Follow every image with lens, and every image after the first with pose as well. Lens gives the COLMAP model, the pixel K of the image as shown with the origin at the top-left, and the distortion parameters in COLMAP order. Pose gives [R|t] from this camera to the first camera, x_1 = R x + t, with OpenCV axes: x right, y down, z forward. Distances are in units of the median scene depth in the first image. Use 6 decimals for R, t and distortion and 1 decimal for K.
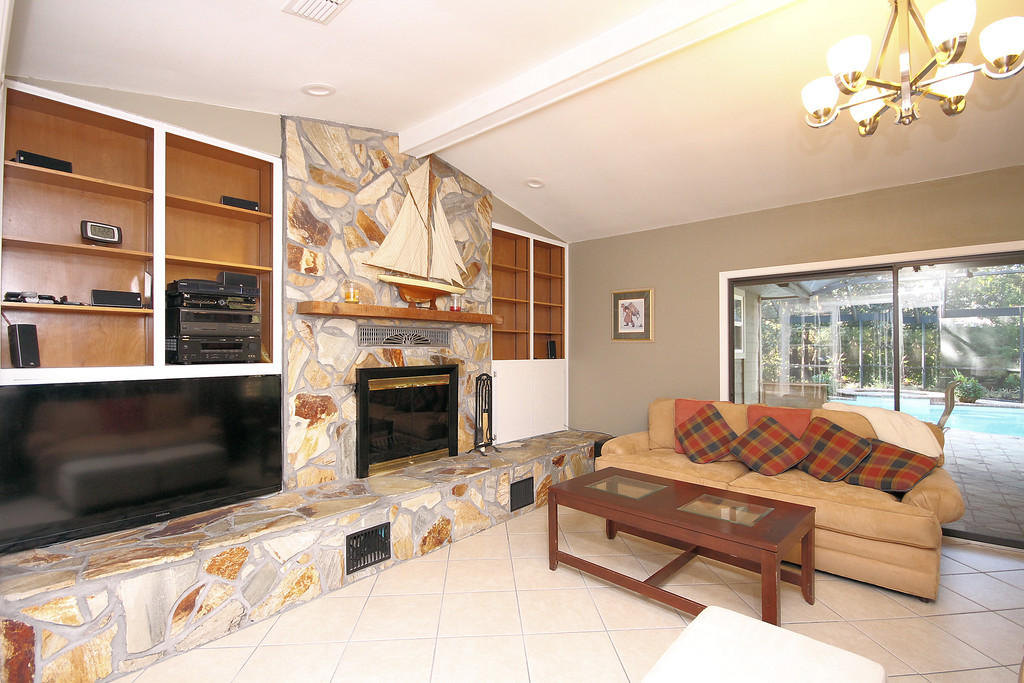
lens RADIAL K [[474.0, 0, 512.0], [0, 474.0, 341.5], [0, 0, 1]] dist [-0.001662, -0.000062]
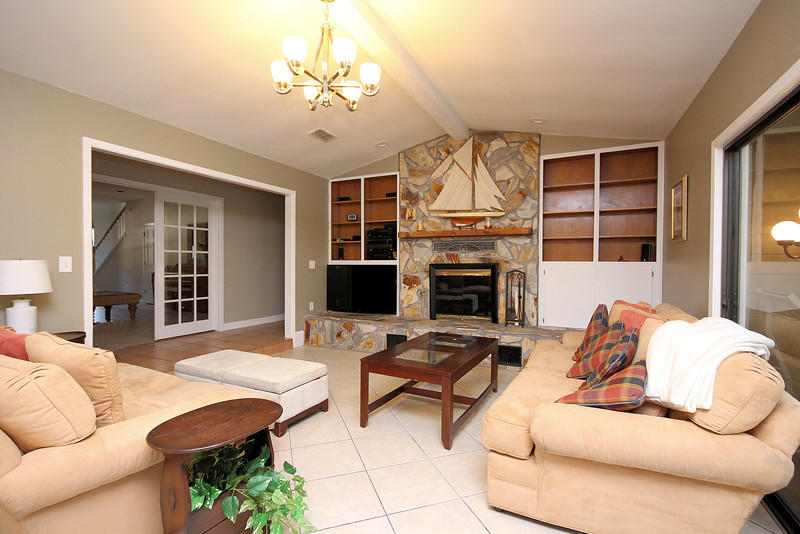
lens RADIAL K [[370.3, 0, 400.0], [0, 370.3, 267.0], [0, 0, 1]] dist [-0.001662, -0.000062]
pose [[0.268141, 0.009876, -0.963329, 1.075936], [0.013591, 0.999809, 0.014033, 0.045653], [0.963284, -0.016856, 0.267956, 0.443162]]
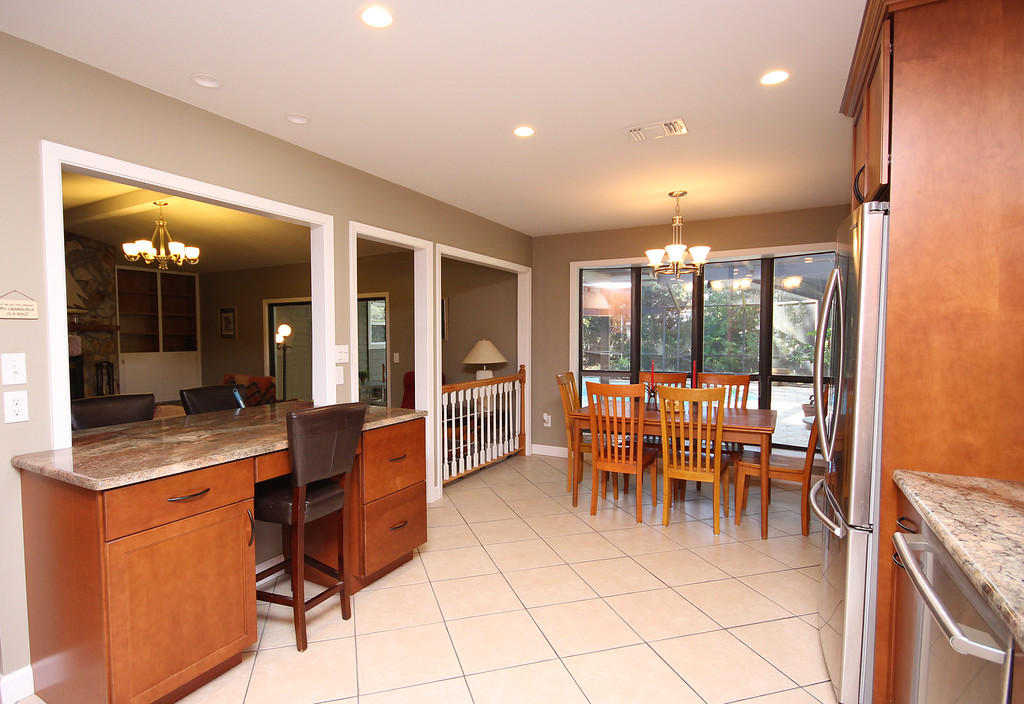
lens RADIAL K [[524.7, 0, 512.0], [0, 524.7, 352.0], [0, 0, 1]] dist [0.000194, 0.000189]
pose [[0.968300, -0.014486, 0.249370, 1.012611], [0.002174, 0.998768, 0.049577, -0.060864], [-0.249781, -0.047464, 0.967138, -1.313844]]
